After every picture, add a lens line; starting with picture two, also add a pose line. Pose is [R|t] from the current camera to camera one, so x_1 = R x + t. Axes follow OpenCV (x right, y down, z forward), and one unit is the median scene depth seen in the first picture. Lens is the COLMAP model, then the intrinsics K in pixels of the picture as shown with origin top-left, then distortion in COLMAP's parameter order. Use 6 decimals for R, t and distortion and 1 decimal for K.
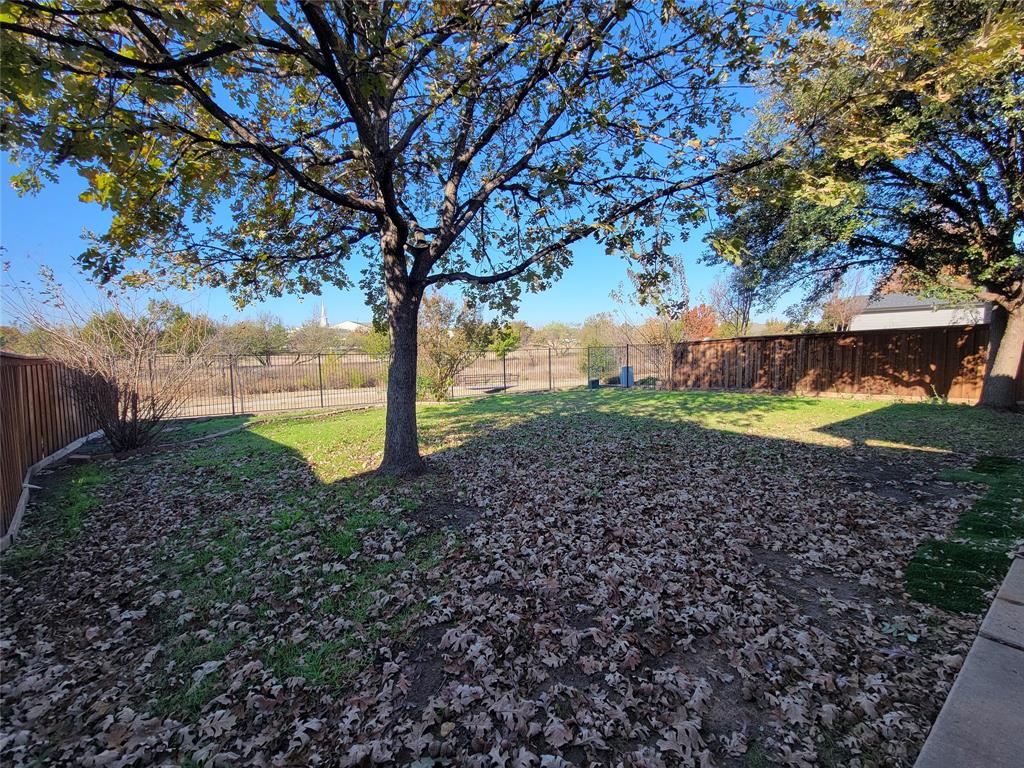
lens RADIAL K [[416.4, 0, 510.8], [0, 416.4, 381.7], [0, 0, 1]] dist [0.000895, 0.000020]
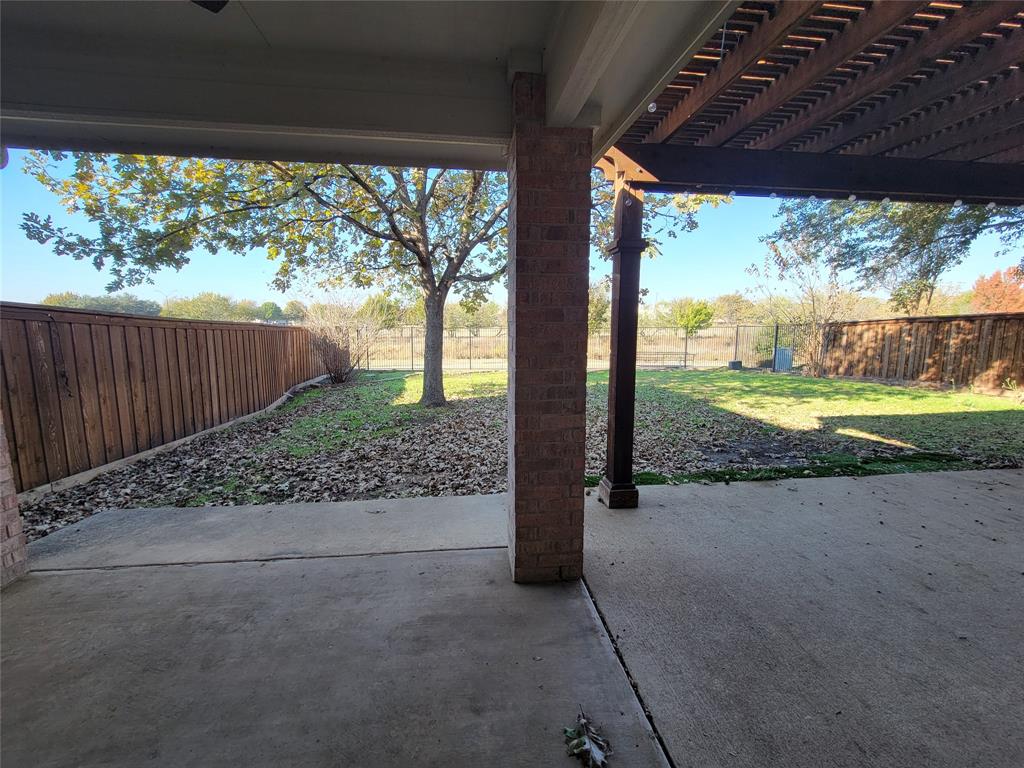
lens RADIAL K [[416.4, 0, 513.9], [0, 416.4, 382.8], [0, 0, 1]] dist [0.000895, 0.000020]
pose [[0.886271, 0.080052, -0.456197, 0.242908], [-0.051783, 0.995901, 0.074156, 0.000449], [0.460264, -0.042099, 0.886783, -0.081367]]
